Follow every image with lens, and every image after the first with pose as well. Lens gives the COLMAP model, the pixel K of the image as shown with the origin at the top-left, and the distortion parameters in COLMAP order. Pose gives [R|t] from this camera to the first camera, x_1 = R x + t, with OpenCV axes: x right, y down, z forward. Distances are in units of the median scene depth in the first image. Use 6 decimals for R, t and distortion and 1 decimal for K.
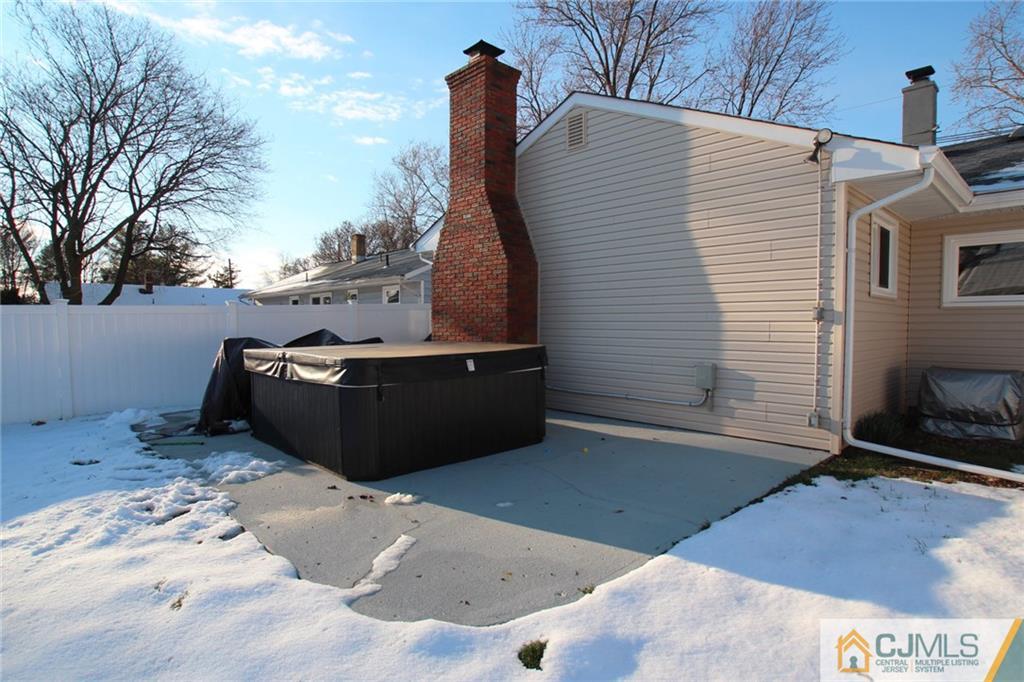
lens RADIAL K [[549.3, 0, 514.2], [0, 549.3, 349.7], [0, 0, 1]] dist [-0.083832, 0.042307]
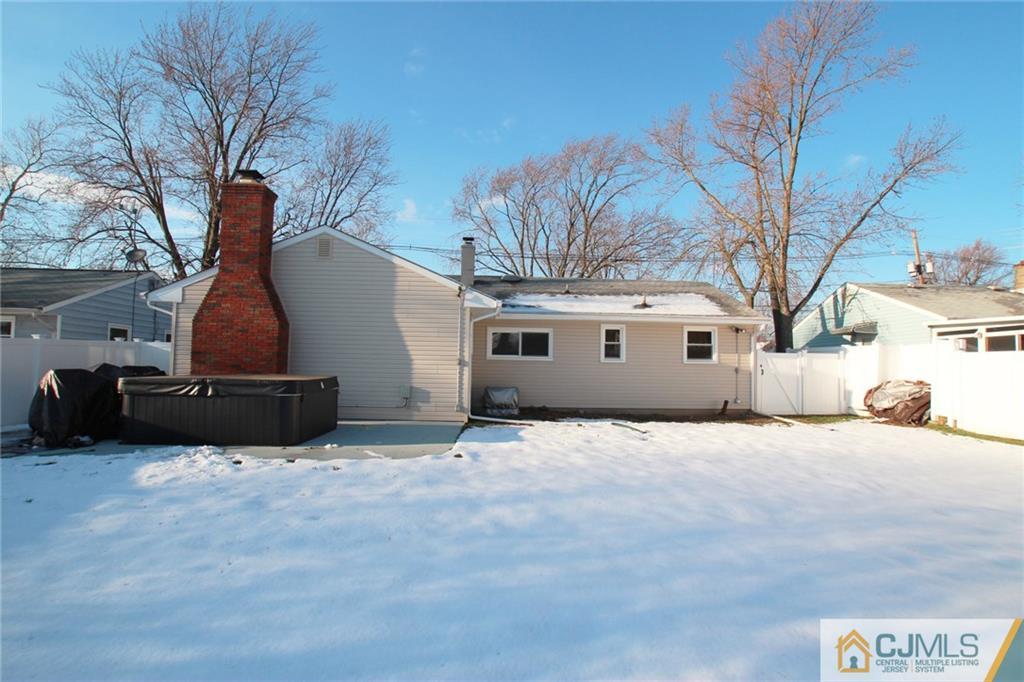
lens RADIAL K [[549.3, 0, 514.2], [0, 549.3, 349.7], [0, 0, 1]] dist [-0.083832, 0.042307]
pose [[0.656904, 0.039648, 0.752931, -0.909815], [0.017200, 0.997569, -0.067536, 0.037715], [-0.753778, 0.057315, 0.654624, -0.628333]]
